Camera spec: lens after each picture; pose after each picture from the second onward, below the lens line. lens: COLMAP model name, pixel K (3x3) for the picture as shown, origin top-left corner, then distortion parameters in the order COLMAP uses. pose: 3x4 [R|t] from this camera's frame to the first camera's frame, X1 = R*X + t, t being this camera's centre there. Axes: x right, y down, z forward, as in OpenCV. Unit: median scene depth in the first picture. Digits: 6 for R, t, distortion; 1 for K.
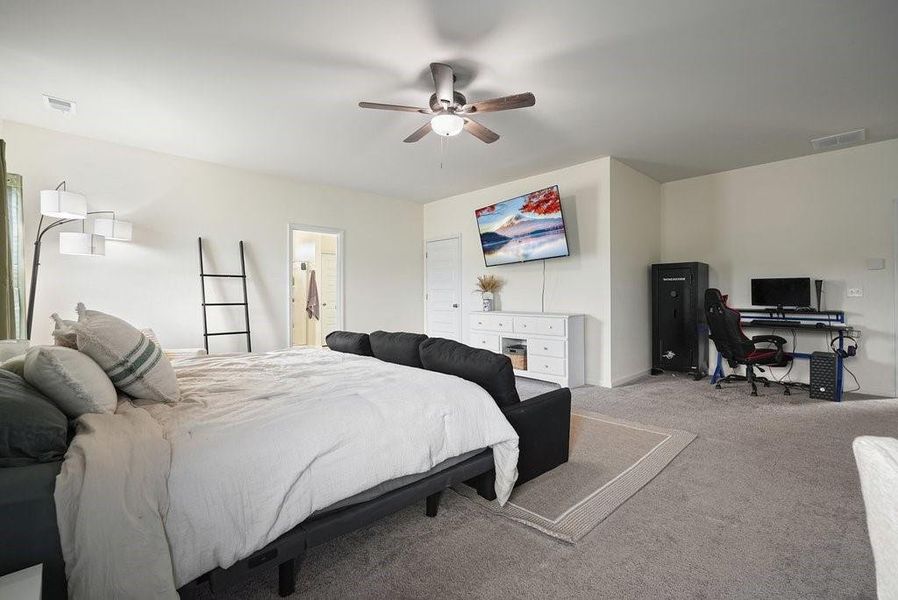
lens RADIAL K [[407.2, 0, 449.0], [0, 407.2, 300.0], [0, 0, 1]] dist [-0.002737, 0.000060]
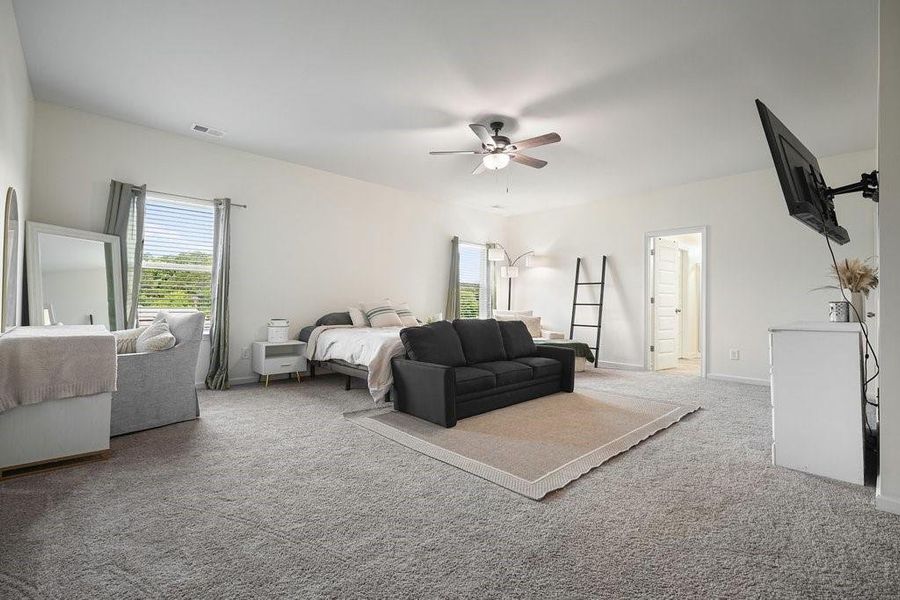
lens RADIAL K [[399.0, 0, 450.0], [0, 399.0, 298.7], [0, 0, 1]] dist [-0.006724, 0.000663]
pose [[-0.018243, -0.009448, -0.999789, 0.827917], [-0.020326, 0.999752, -0.009077, 0.013813], [0.999627, 0.020156, -0.018430, 0.573885]]
